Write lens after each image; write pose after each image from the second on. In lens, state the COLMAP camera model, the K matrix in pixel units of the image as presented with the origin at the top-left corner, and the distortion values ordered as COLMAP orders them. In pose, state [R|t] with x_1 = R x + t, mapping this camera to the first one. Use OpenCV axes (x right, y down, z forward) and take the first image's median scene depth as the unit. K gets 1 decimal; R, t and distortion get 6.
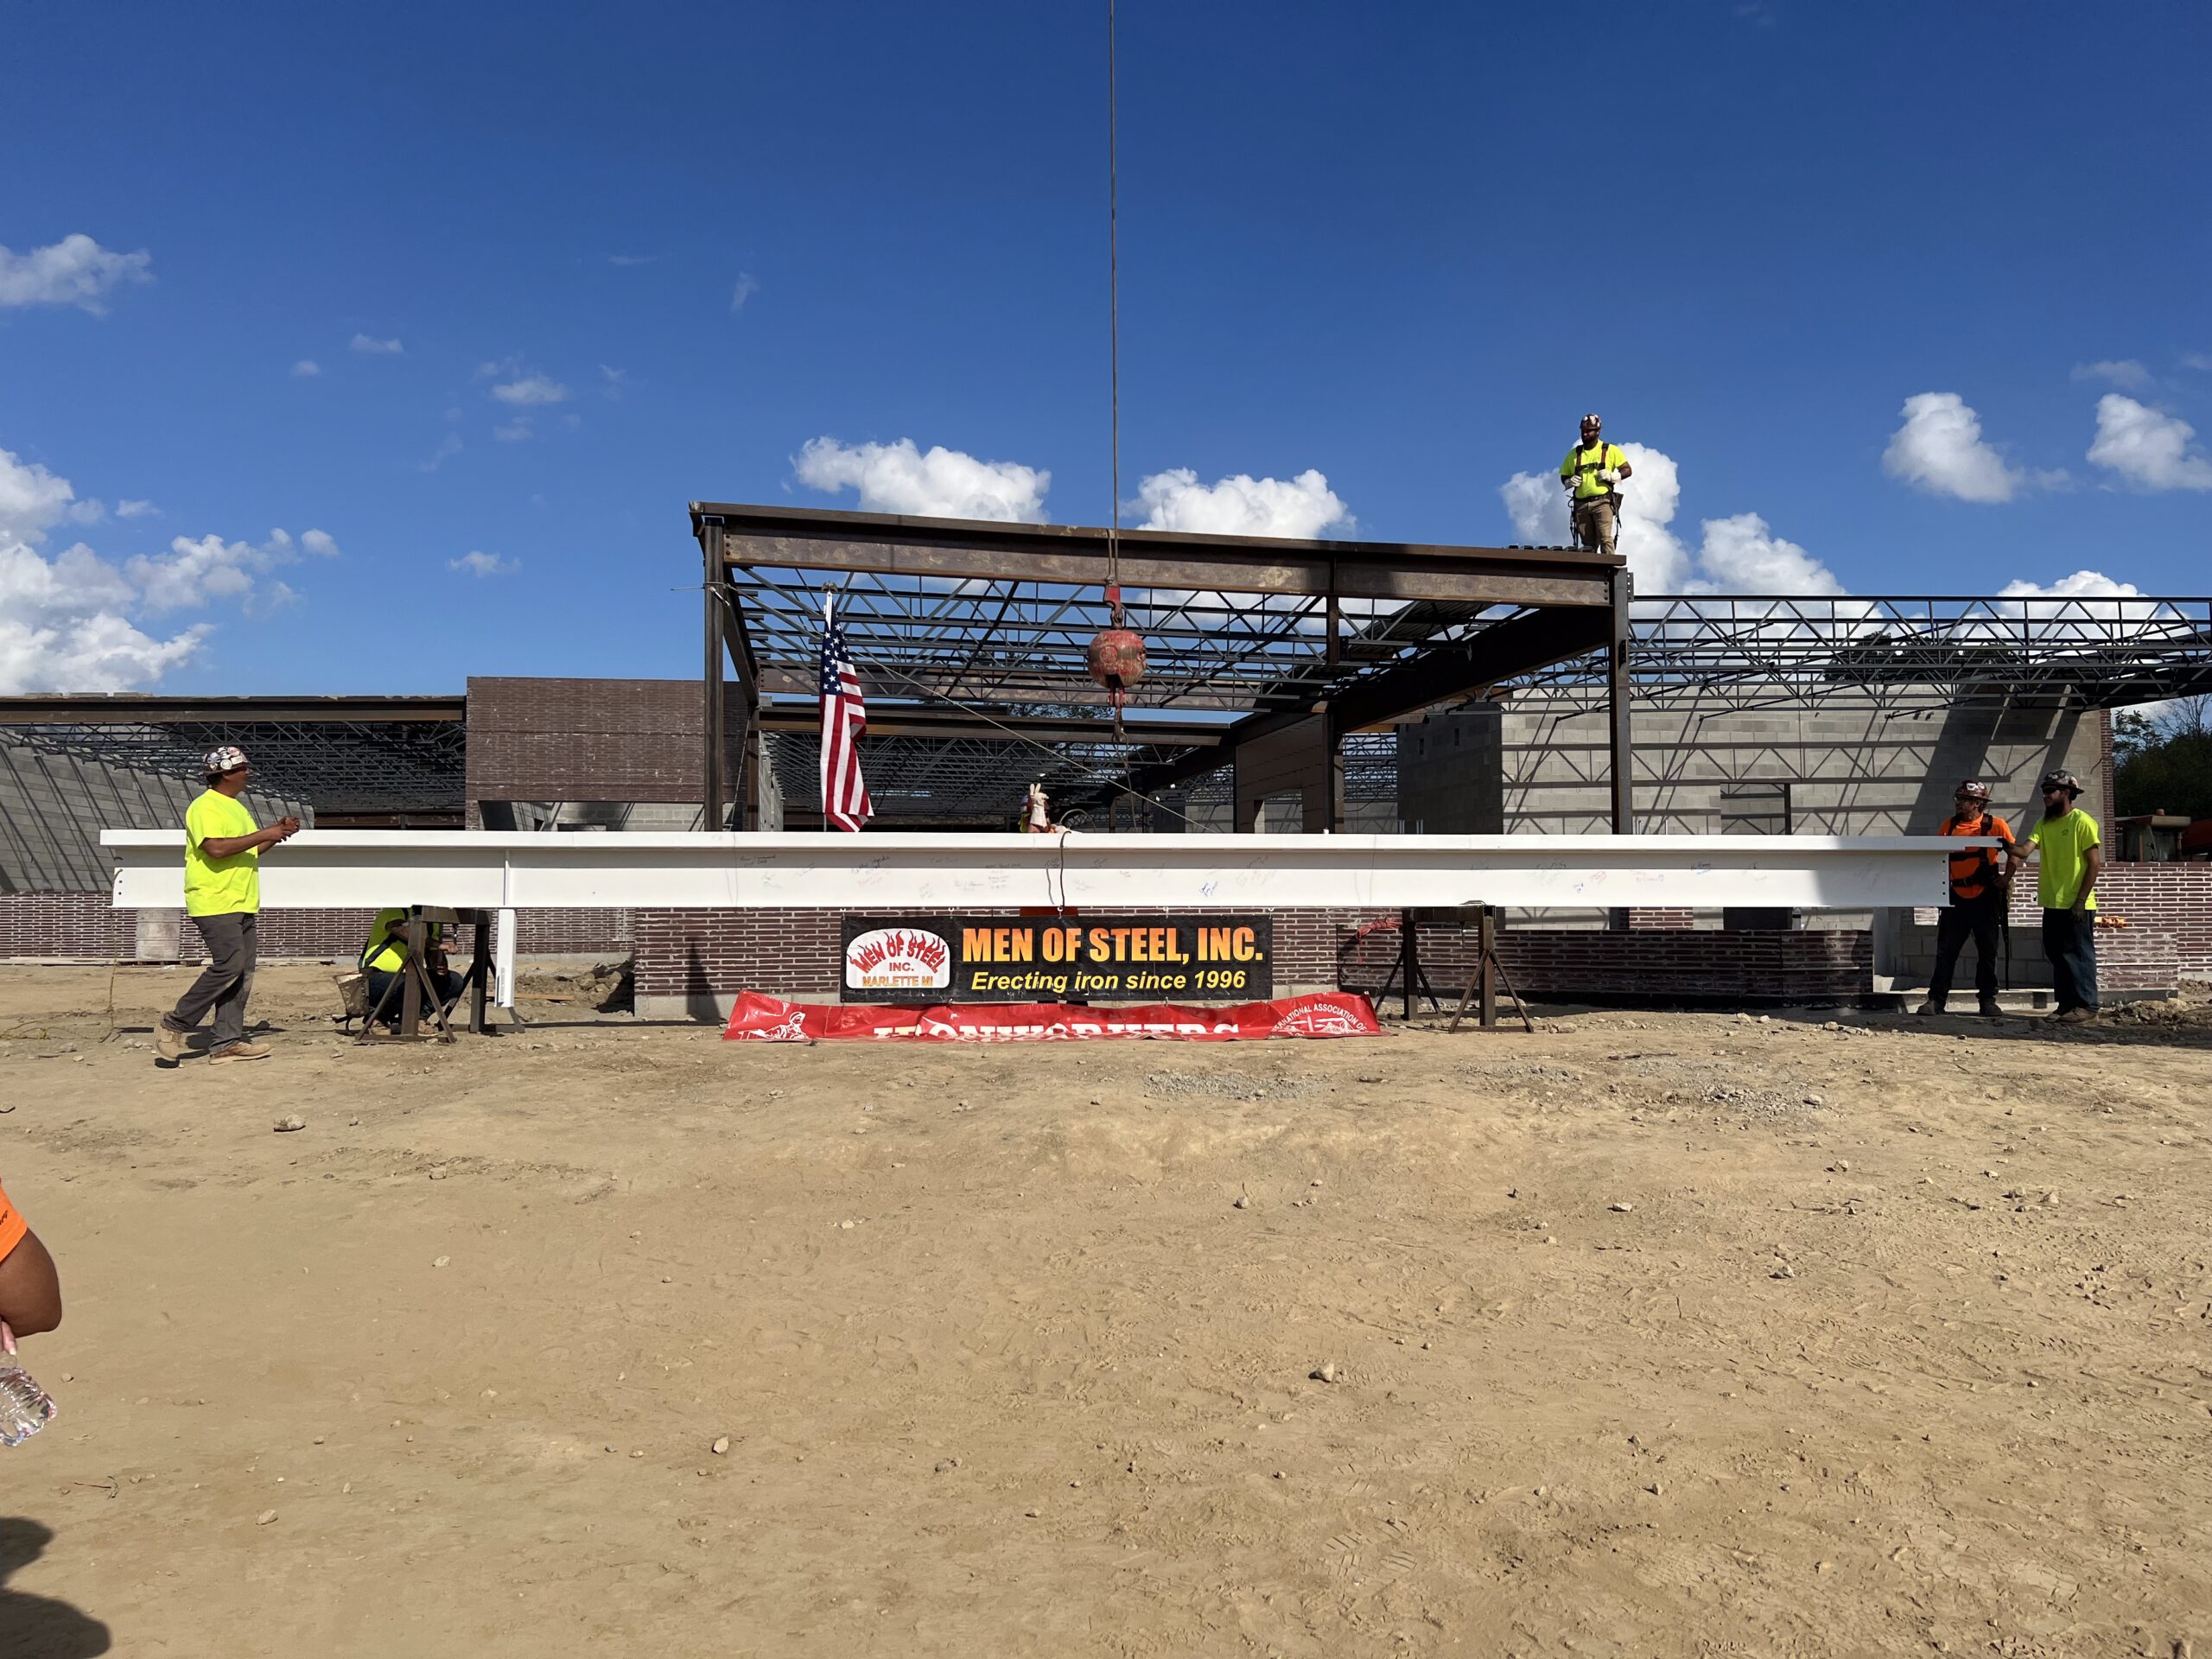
lens RADIAL K [[1662.6, 0, 1118.8], [0, 1662.6, 819.8], [0, 0, 1]] dist [0.055949, -0.064207]
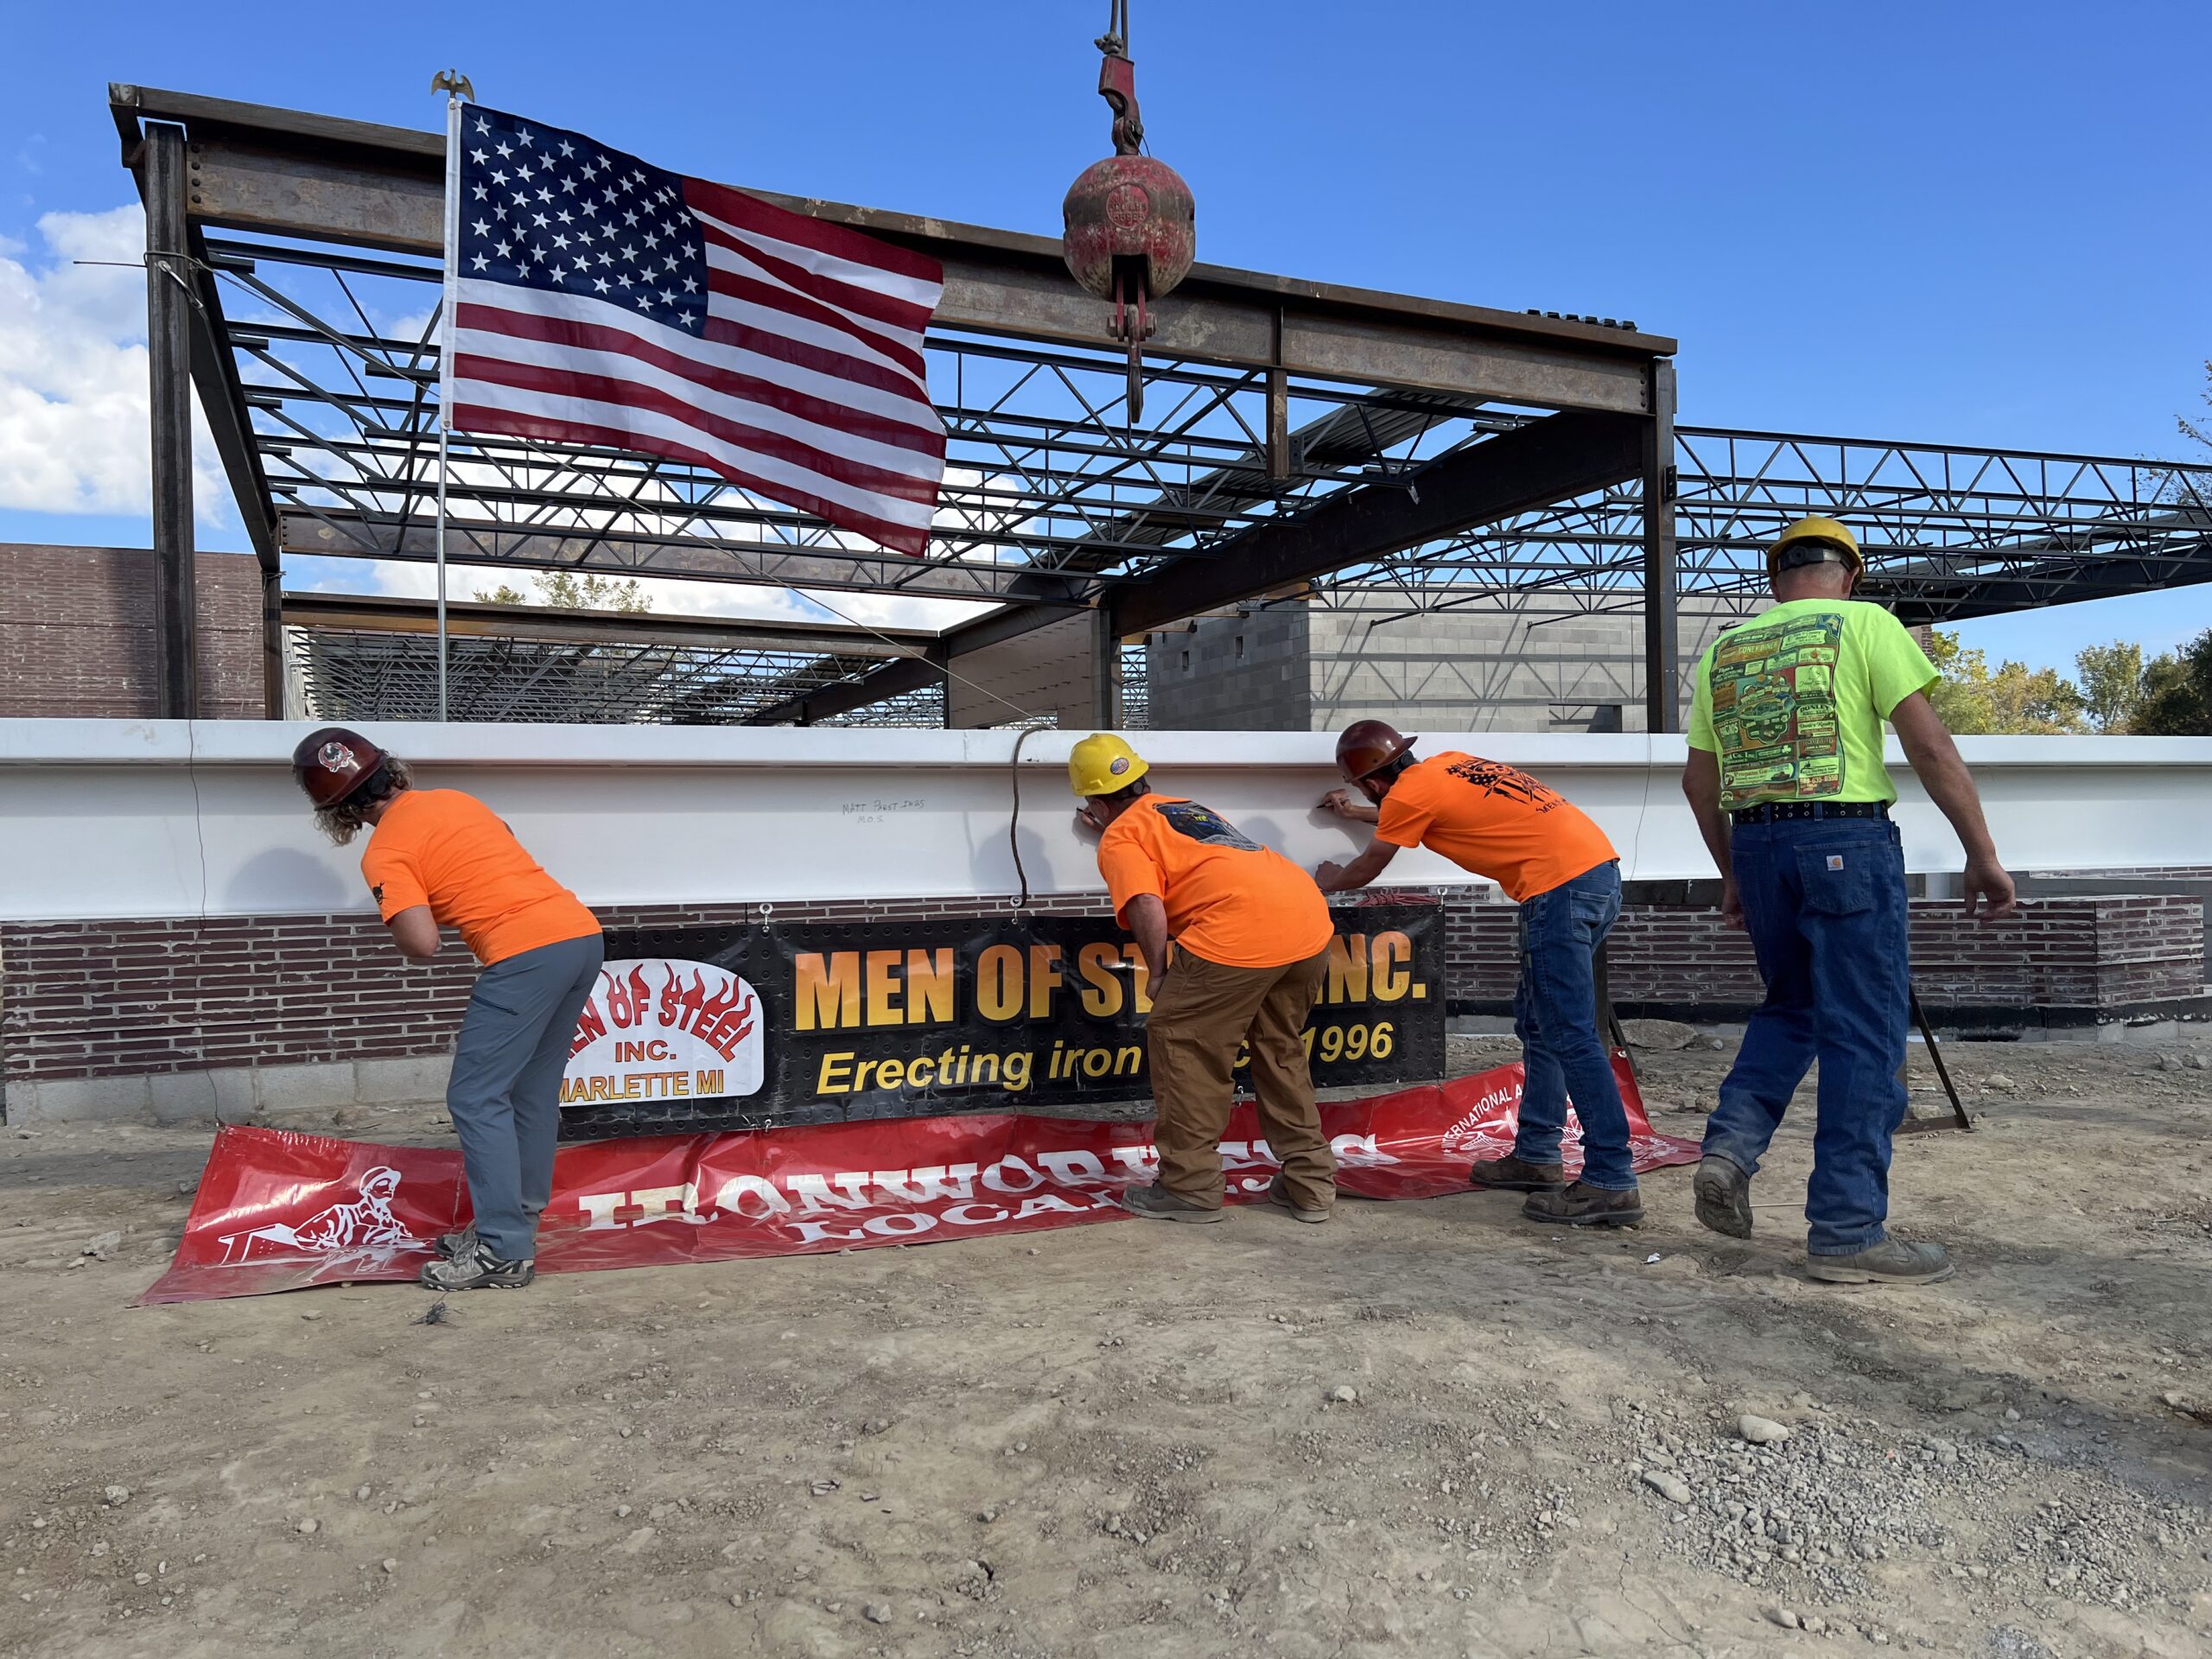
lens RADIAL K [[1662.6, 0, 1115.0], [0, 1662.6, 845.6], [0, 0, 1]] dist [0.055949, -0.064207]
pose [[0.970963, -0.014749, 0.238776, -0.114555], [0.003161, 0.998801, 0.048843, 0.016859], [-0.239210, -0.046670, 0.969846, 0.561310]]
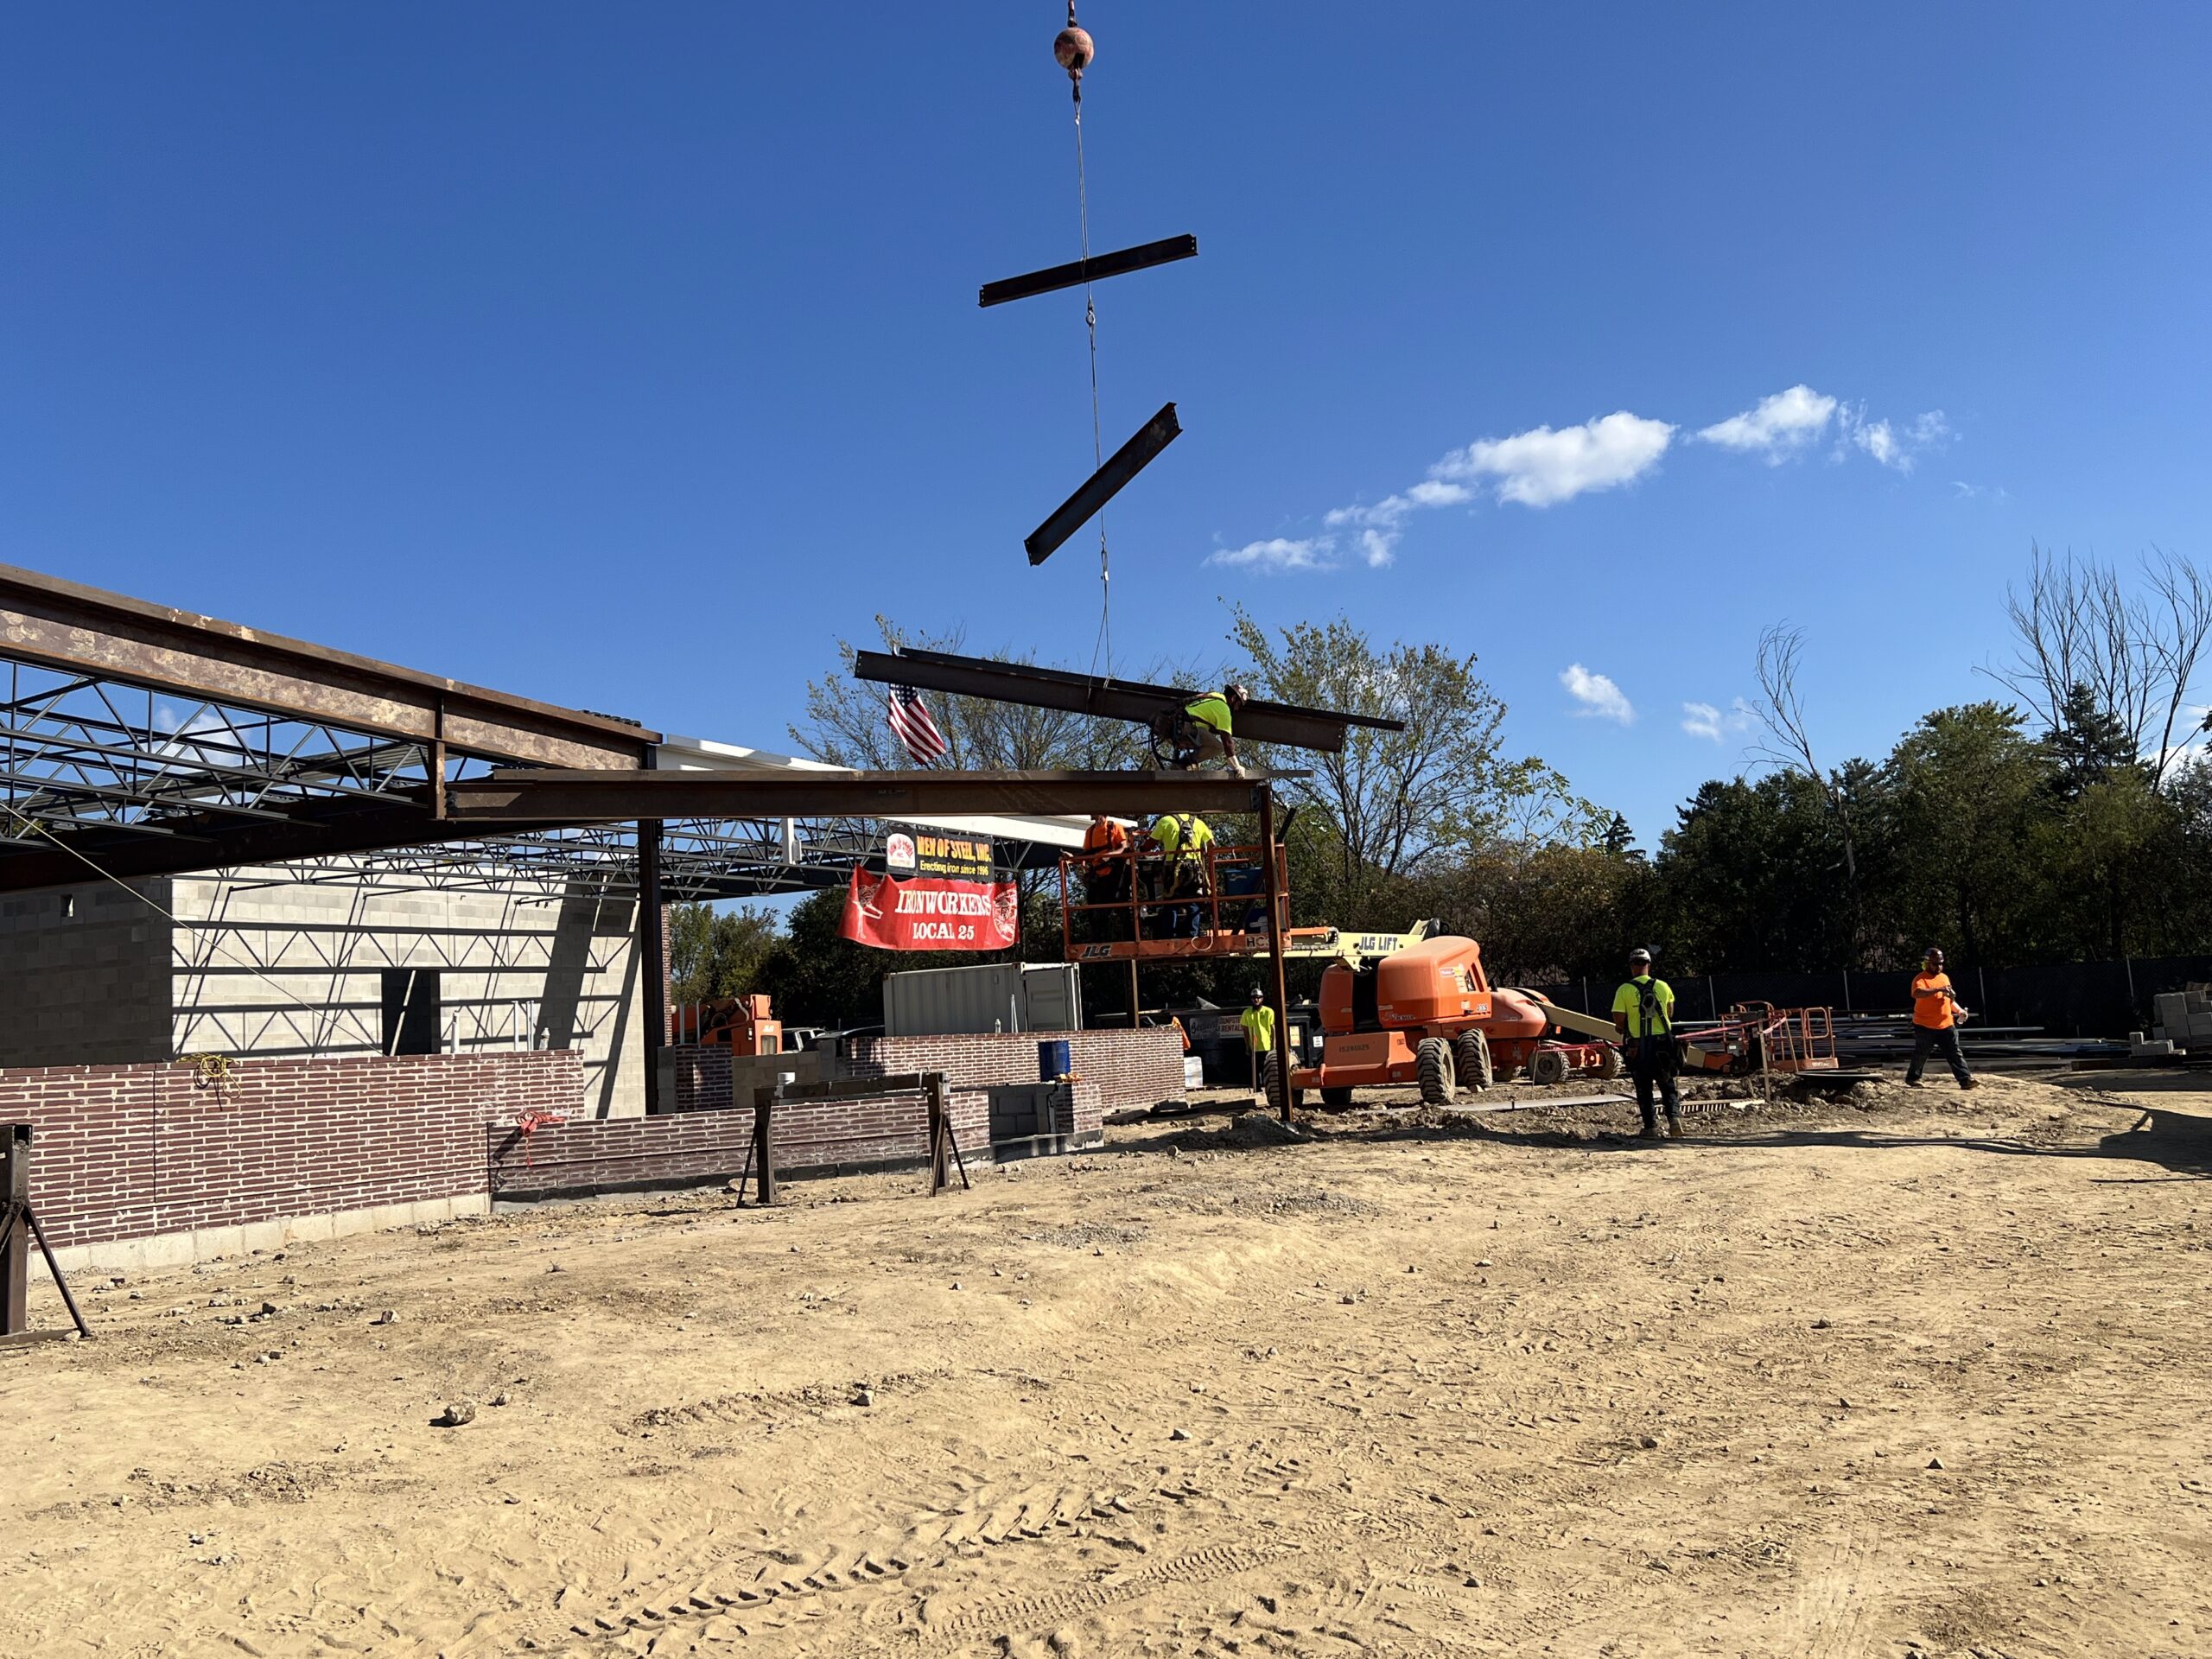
lens RADIAL K [[1947.2, 0, 1107.7], [0, 1947.2, 829.0], [0, 0, 1]] dist [0.058760, -0.067359]
pose [[0.536985, 0.071783, 0.840532, -0.751096], [0.012622, 0.995578, -0.093087, 0.013201], [-0.843498, 0.060596, 0.533704, 0.233545]]
